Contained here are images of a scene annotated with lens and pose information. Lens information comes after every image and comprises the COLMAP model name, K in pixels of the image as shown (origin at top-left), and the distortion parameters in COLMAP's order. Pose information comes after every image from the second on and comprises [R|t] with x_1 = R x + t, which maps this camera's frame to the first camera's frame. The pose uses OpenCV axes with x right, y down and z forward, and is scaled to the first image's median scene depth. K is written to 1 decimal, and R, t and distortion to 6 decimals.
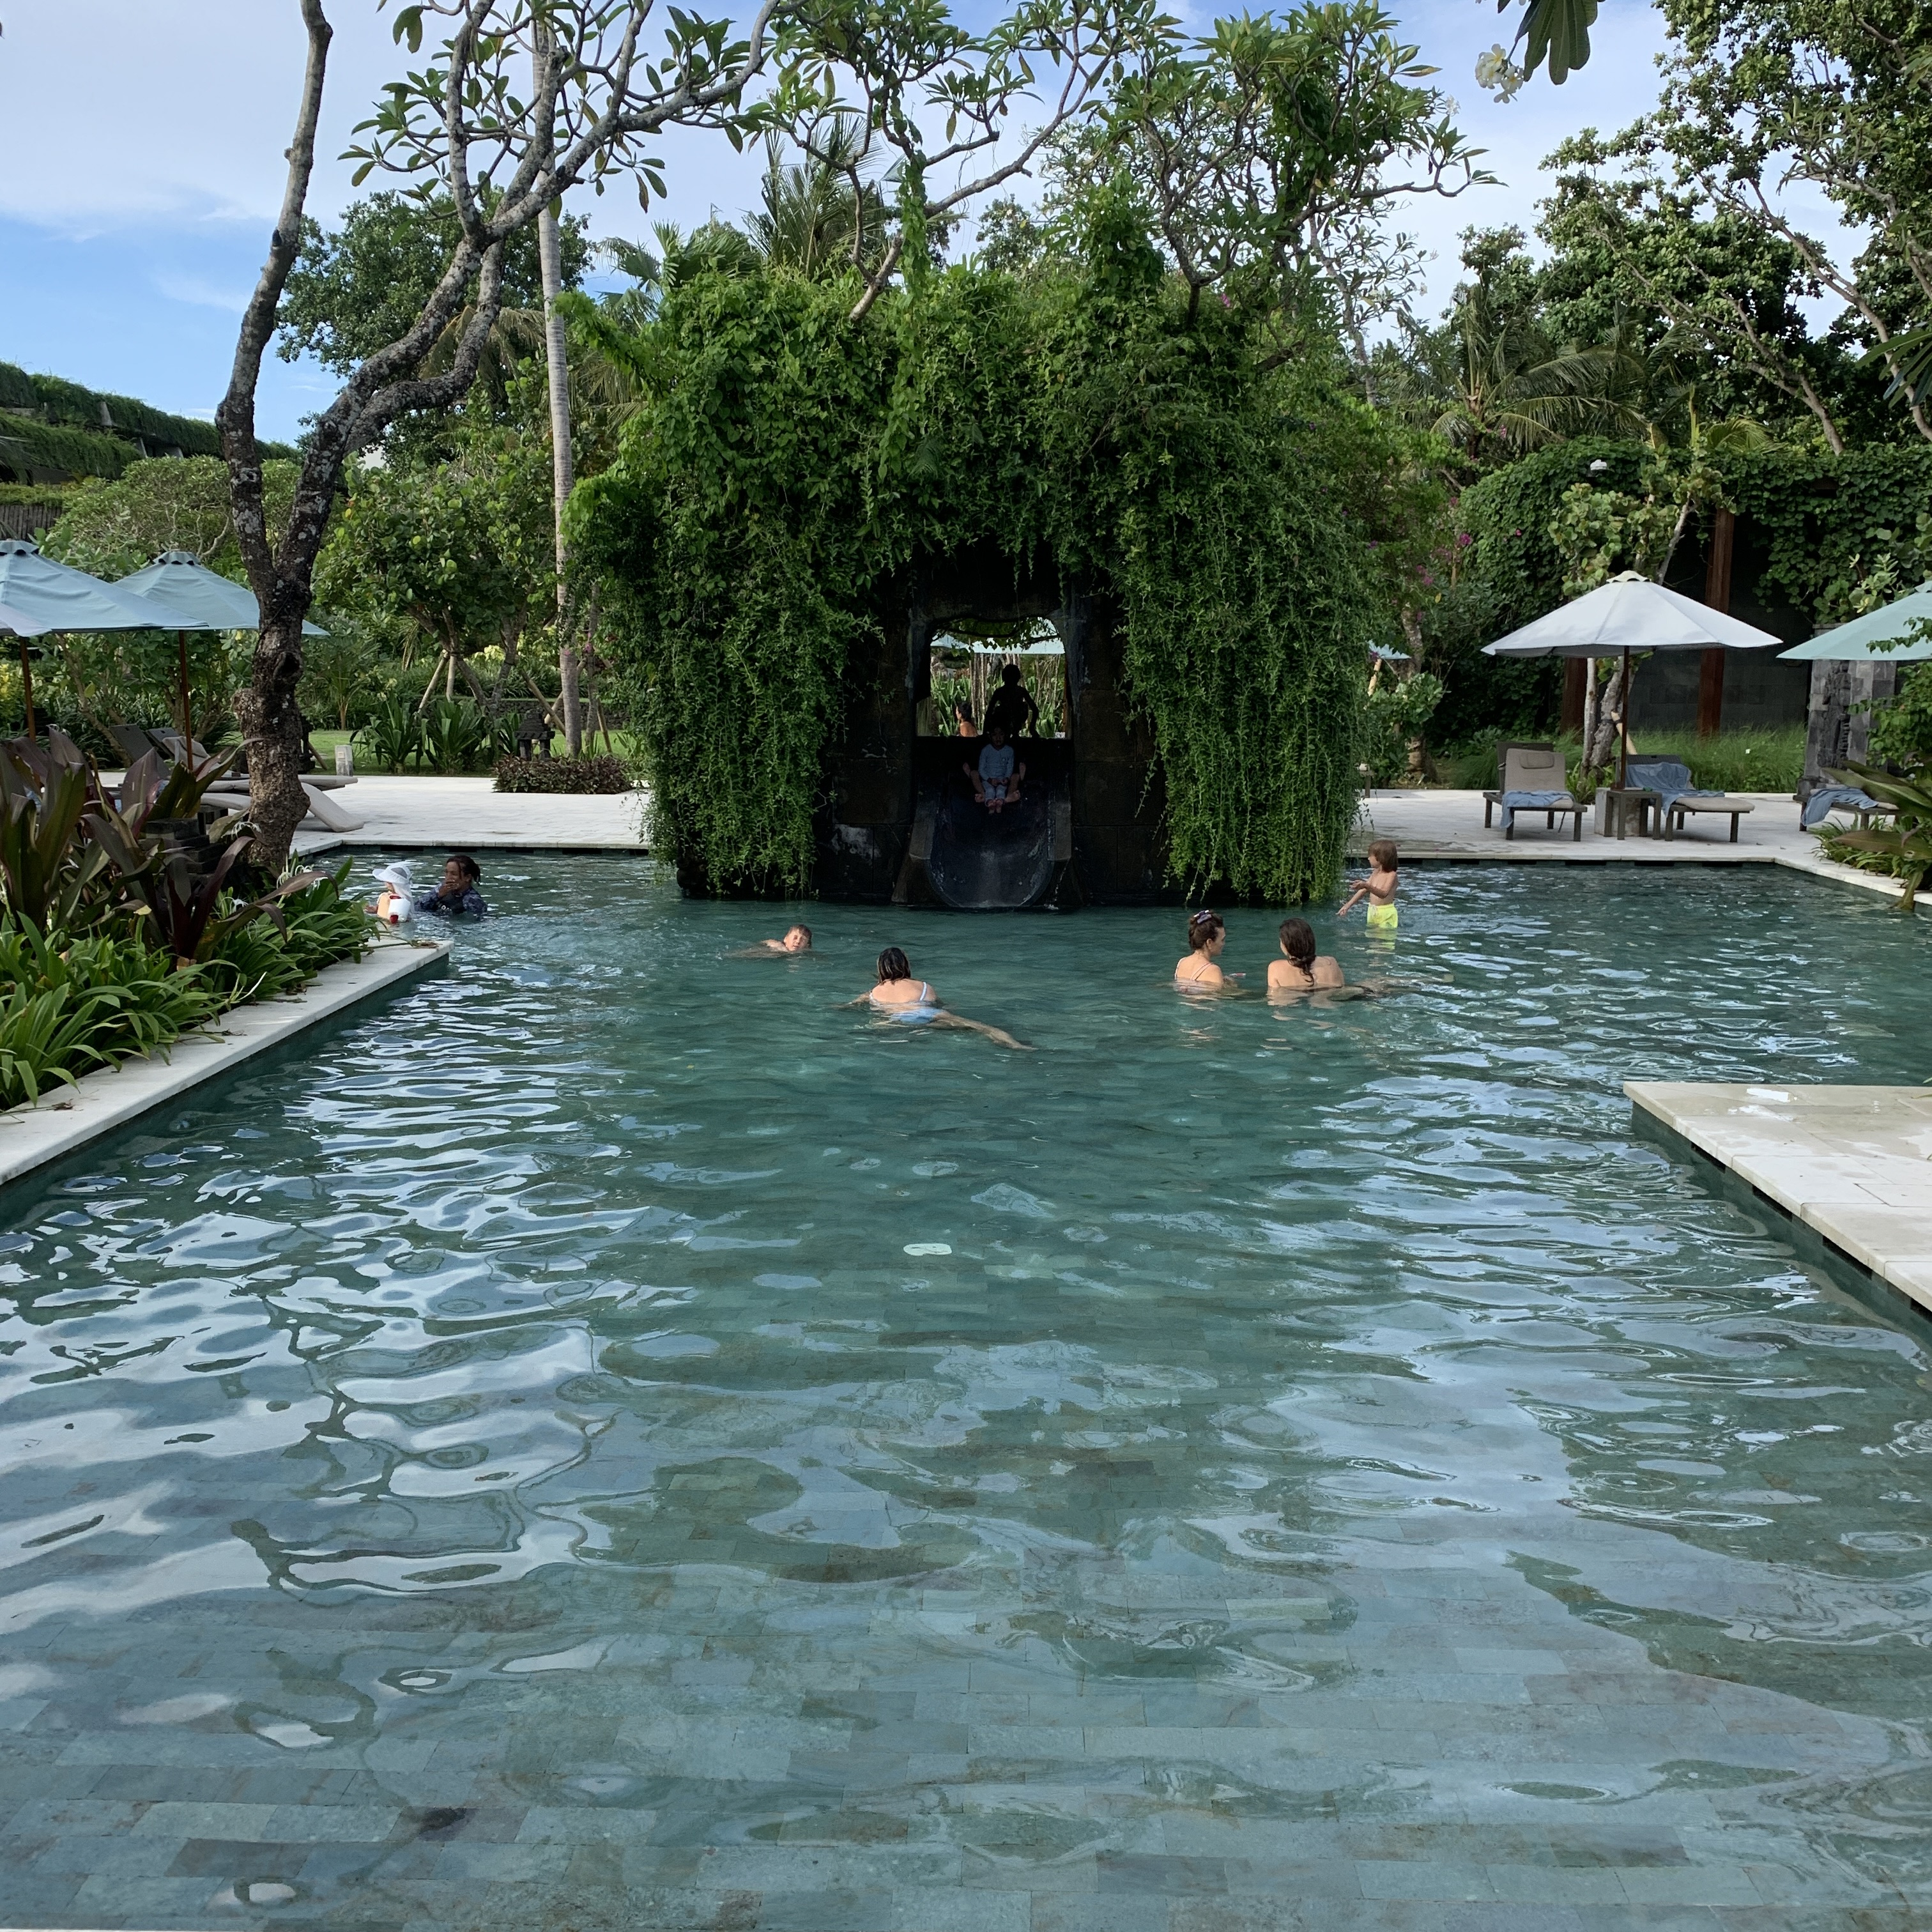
lens RADIAL K [[1977.1, 0, 966.0], [0, 1977.1, 966.0], [0, 0, 1]] dist [0.120528, -0.228131]
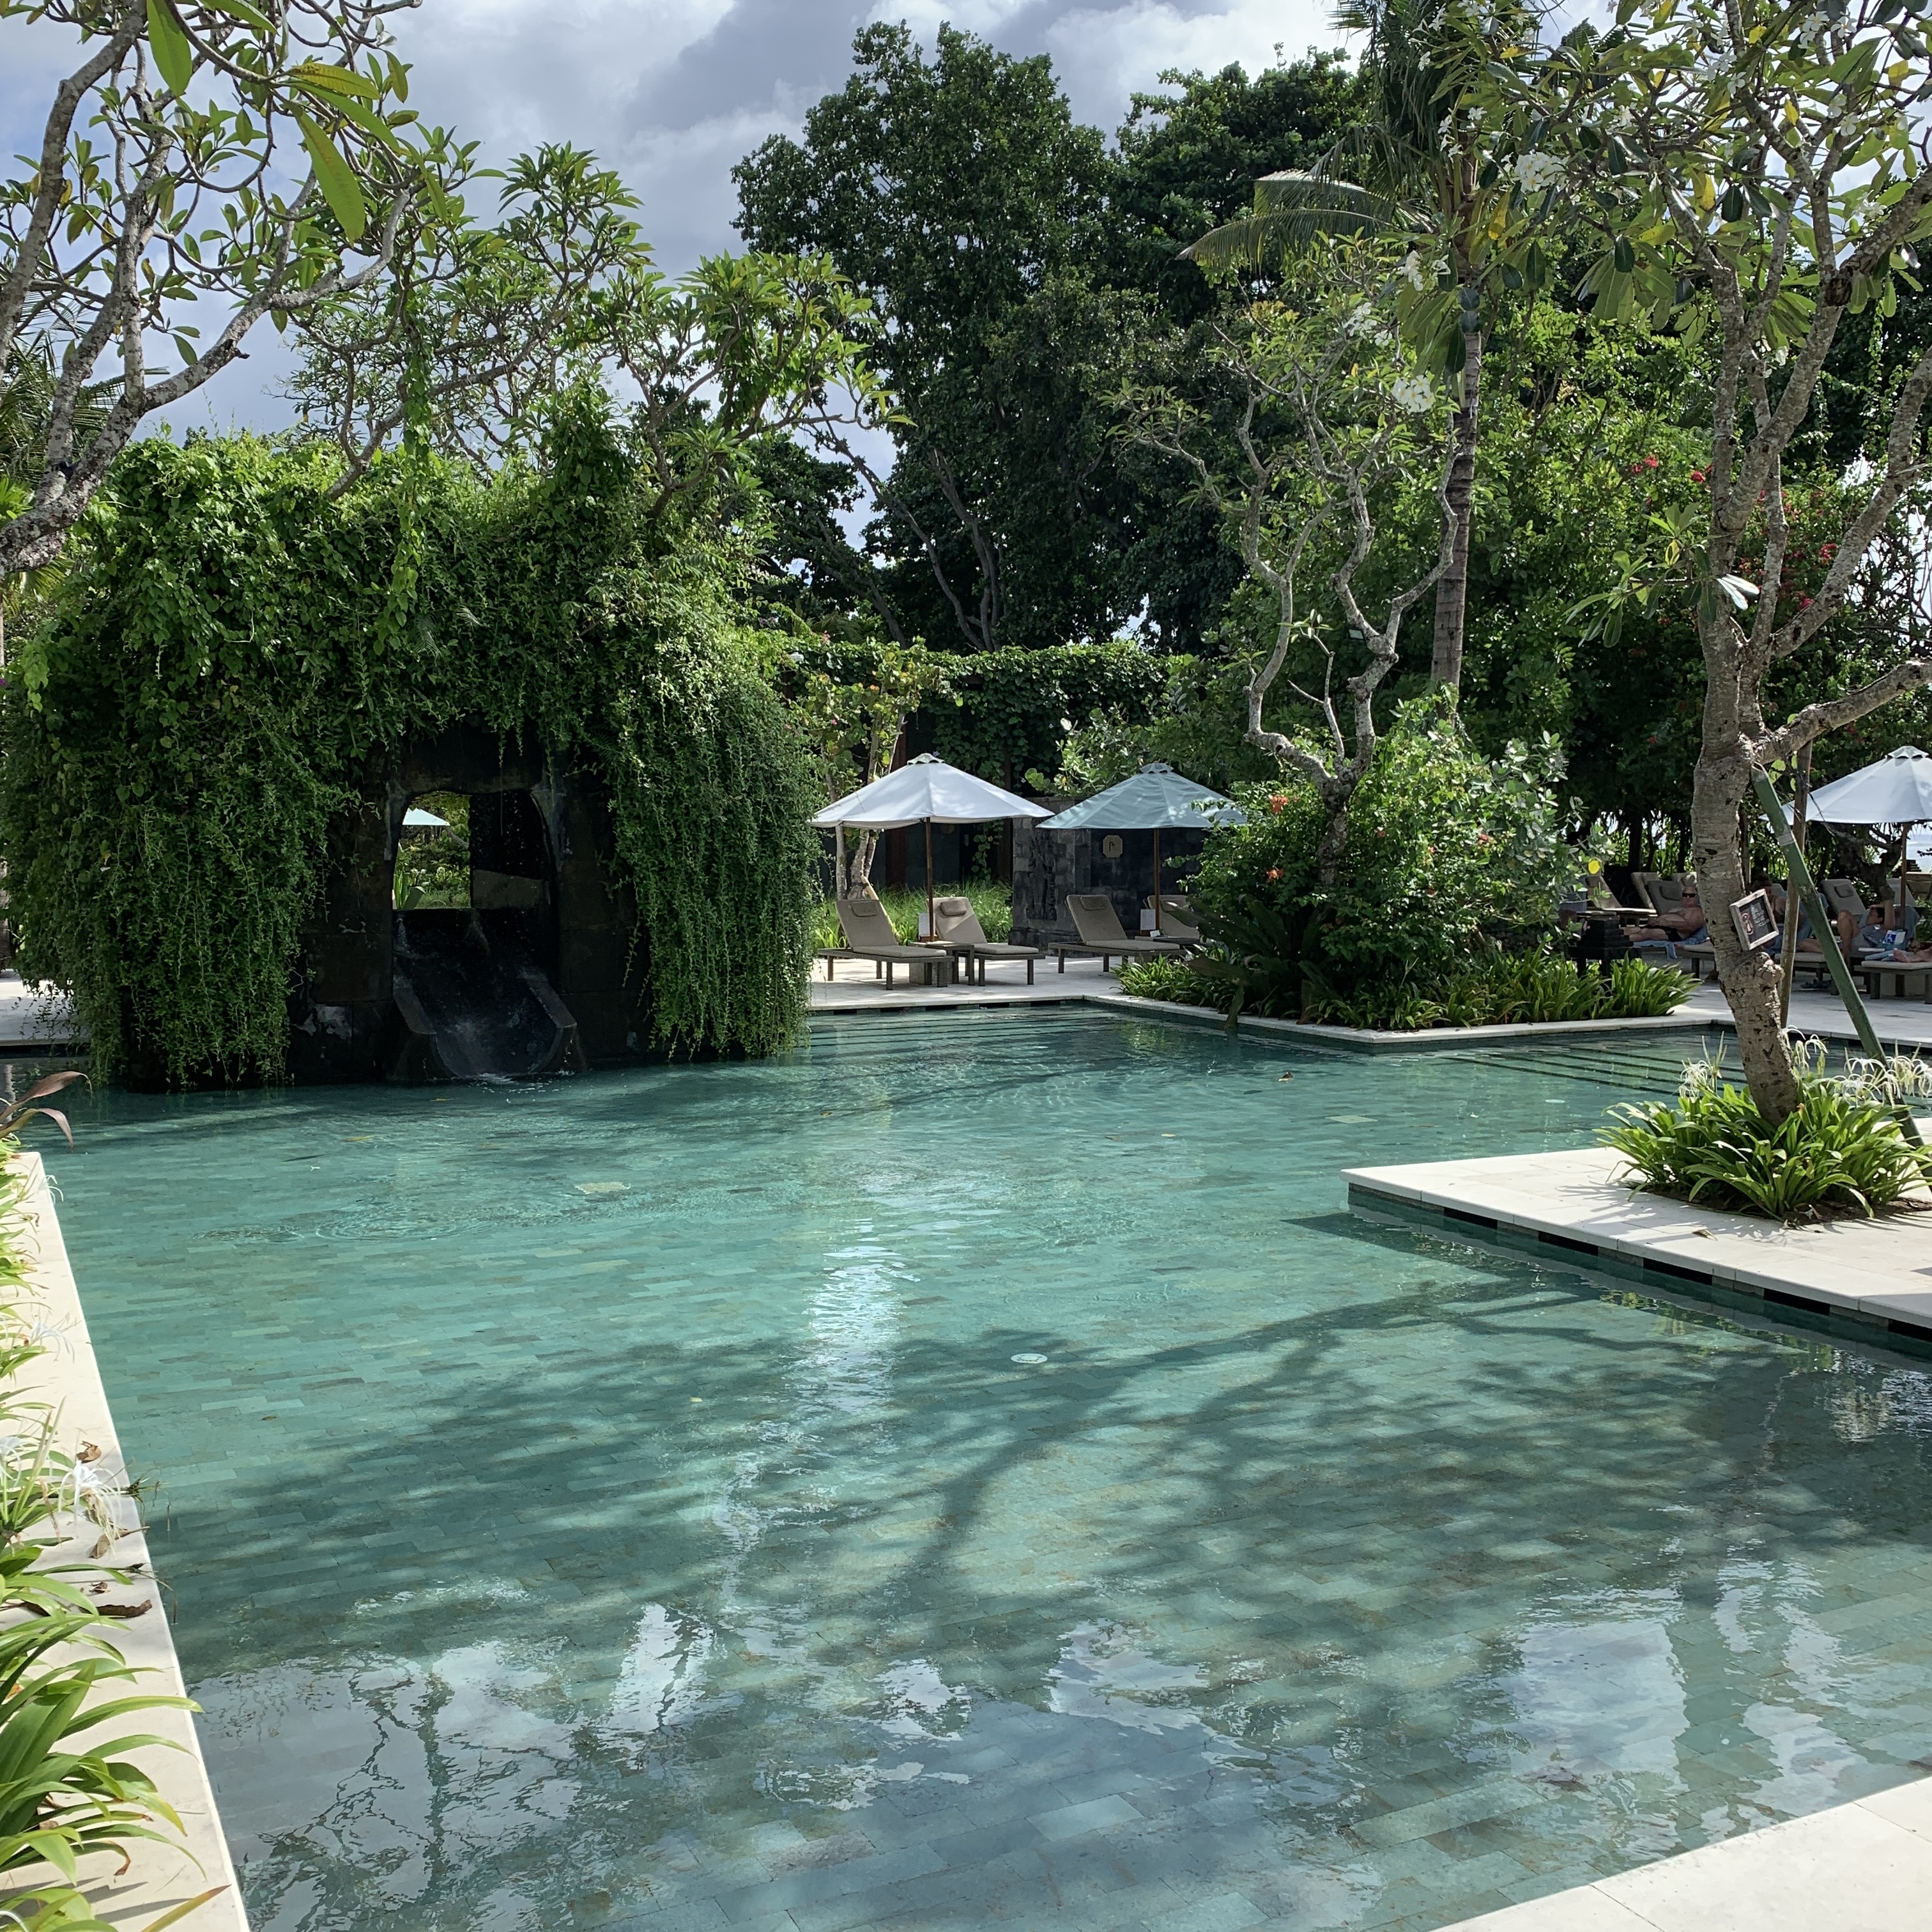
lens RADIAL K [[1977.1, 0, 966.0], [0, 1977.1, 966.0], [0, 0, 1]] dist [0.120528, -0.228131]
pose [[0.885599, -0.041459, 0.462596, -0.230725], [0.079668, 0.994806, -0.063360, -0.003546], [-0.457566, 0.092965, 0.884302, -0.000294]]
